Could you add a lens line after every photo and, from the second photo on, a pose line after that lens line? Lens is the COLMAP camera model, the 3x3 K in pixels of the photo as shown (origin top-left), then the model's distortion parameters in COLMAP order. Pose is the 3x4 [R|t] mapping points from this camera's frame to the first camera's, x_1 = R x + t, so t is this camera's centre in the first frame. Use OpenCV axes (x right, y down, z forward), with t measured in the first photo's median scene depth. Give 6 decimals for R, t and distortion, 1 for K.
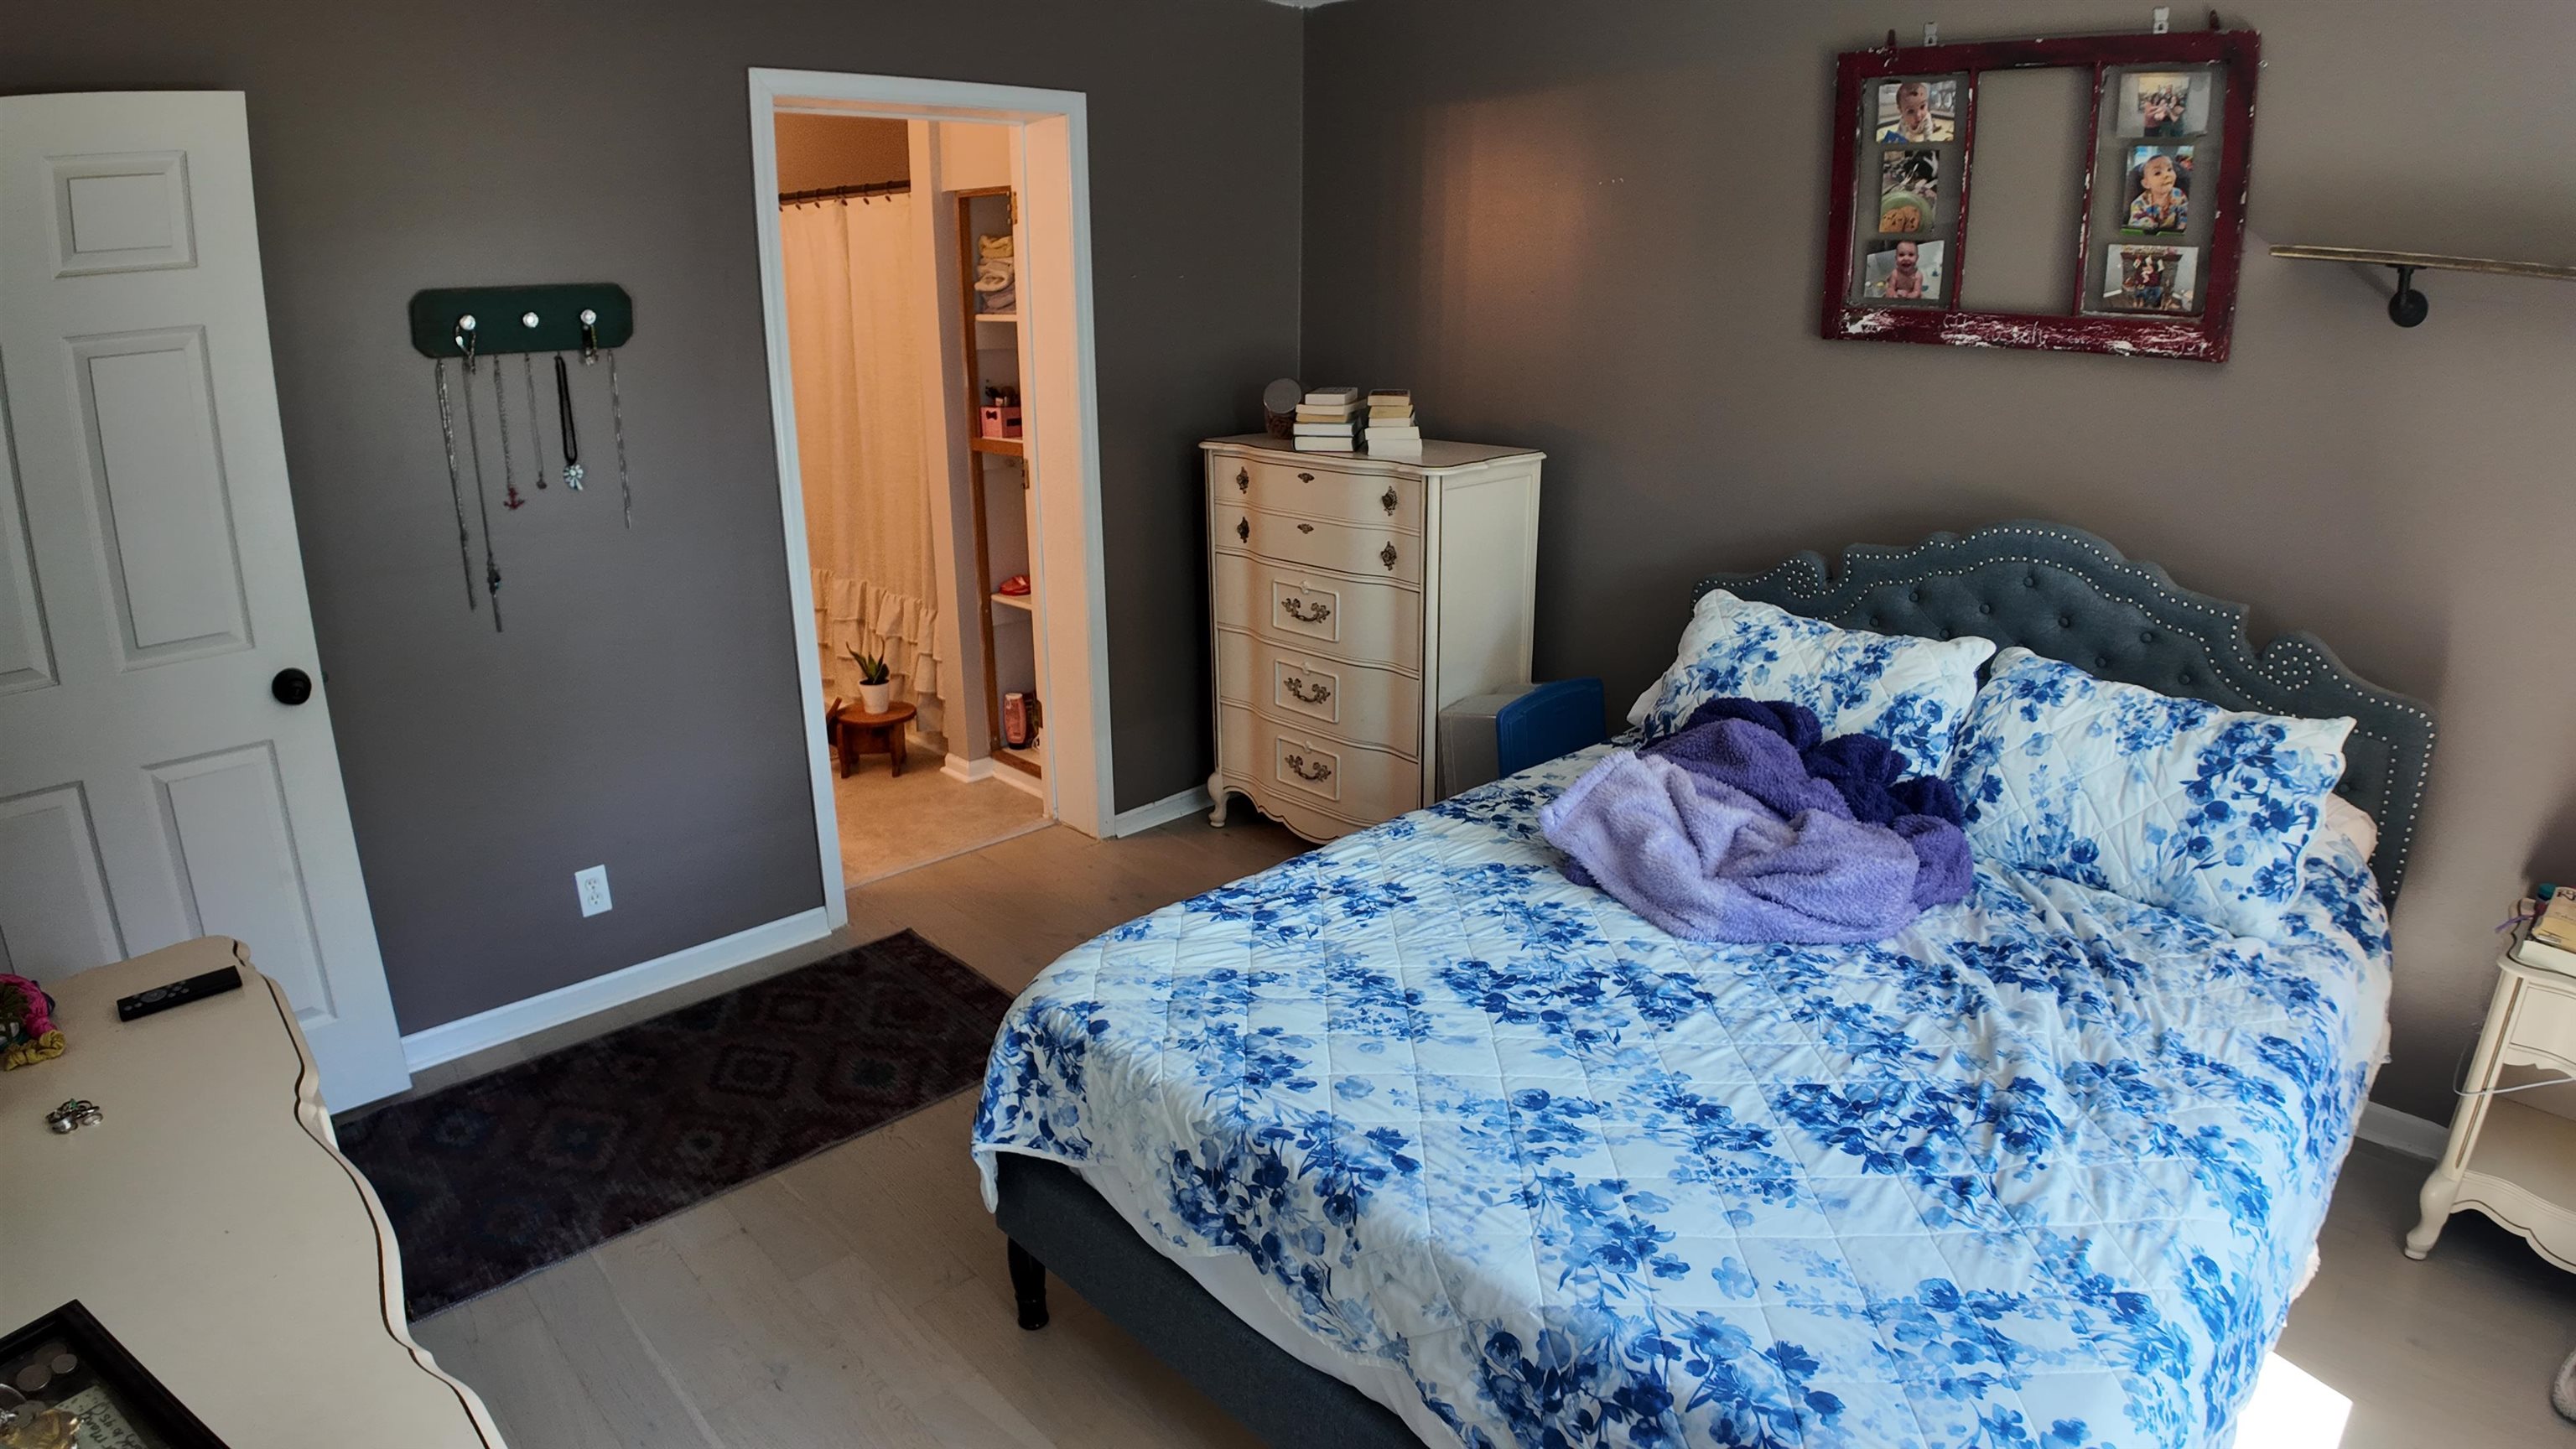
lens RADIAL K [[1364.4, 0, 1287.6], [0, 1364.4, 712.6], [0, 0, 1]] dist [-0.087756, -0.022833]
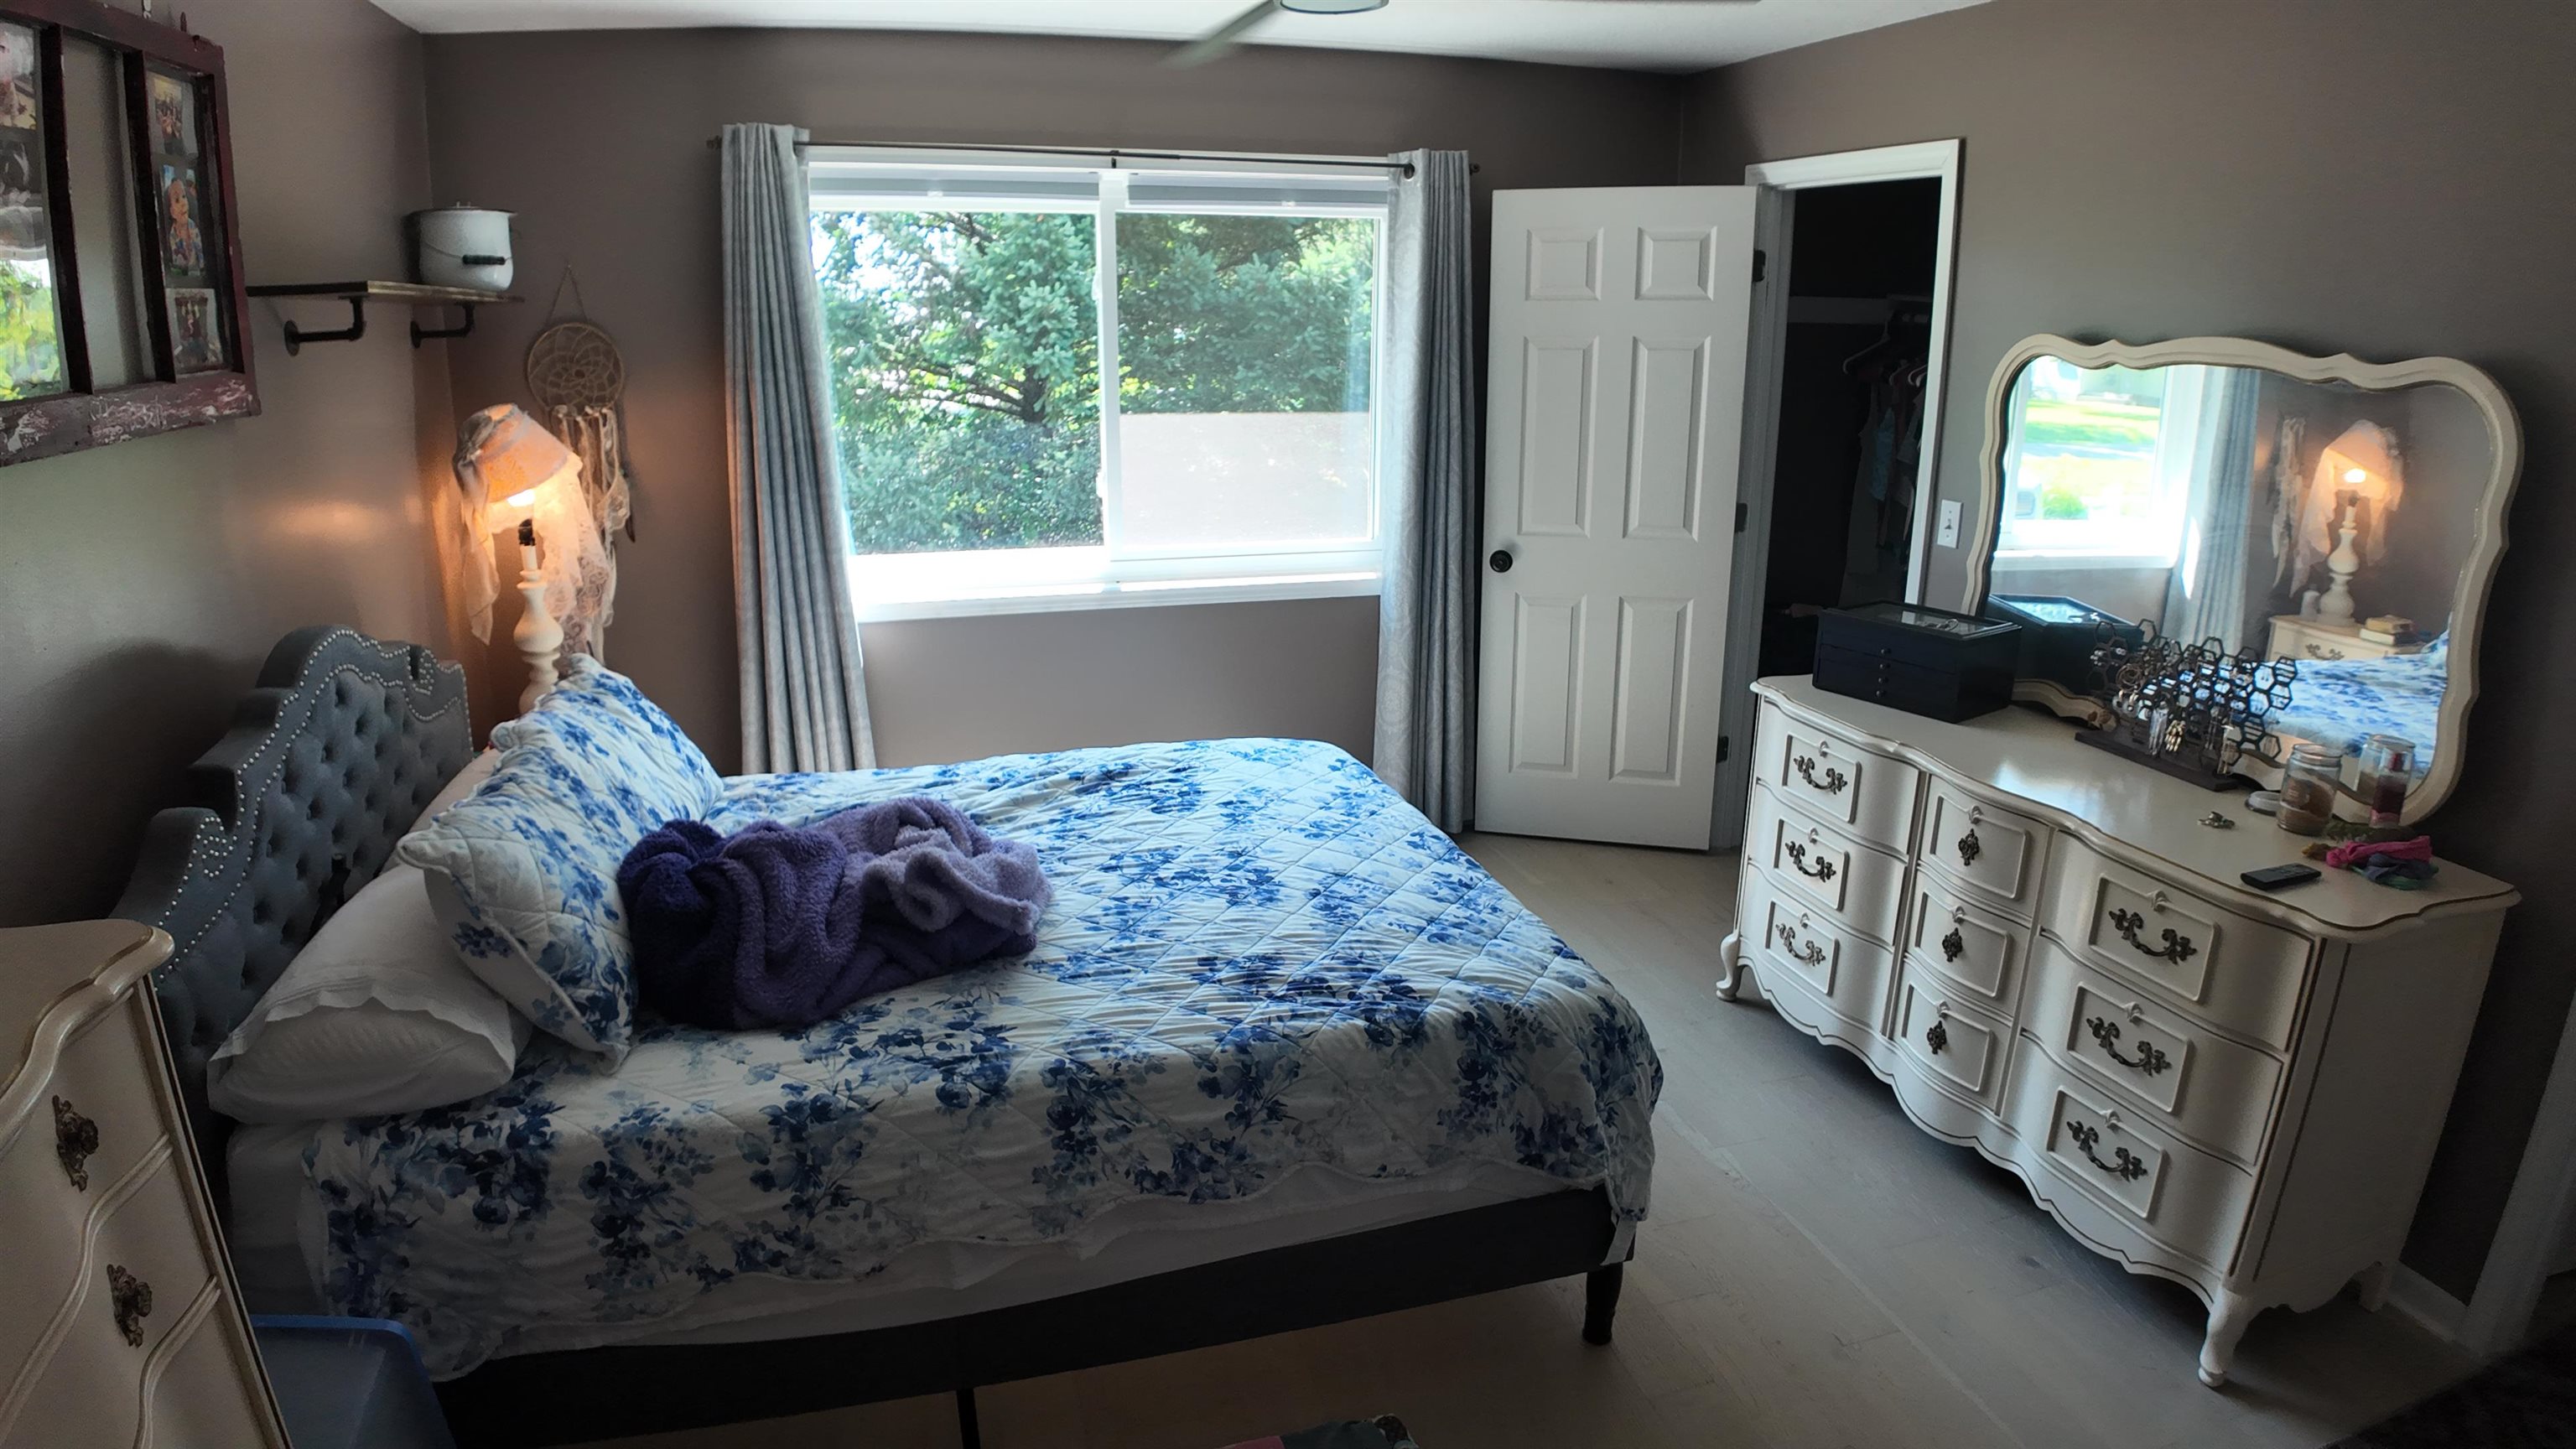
lens RADIAL K [[1364.4, 0, 1287.6], [0, 1364.4, 712.6], [0, 0, 1]] dist [-0.087756, -0.022833]
pose [[-0.880588, -0.125569, 0.456944, -0.440131], [0.139463, 0.852880, 0.503135, -0.569156], [-0.452896, 0.506781, -0.733524, 1.844722]]
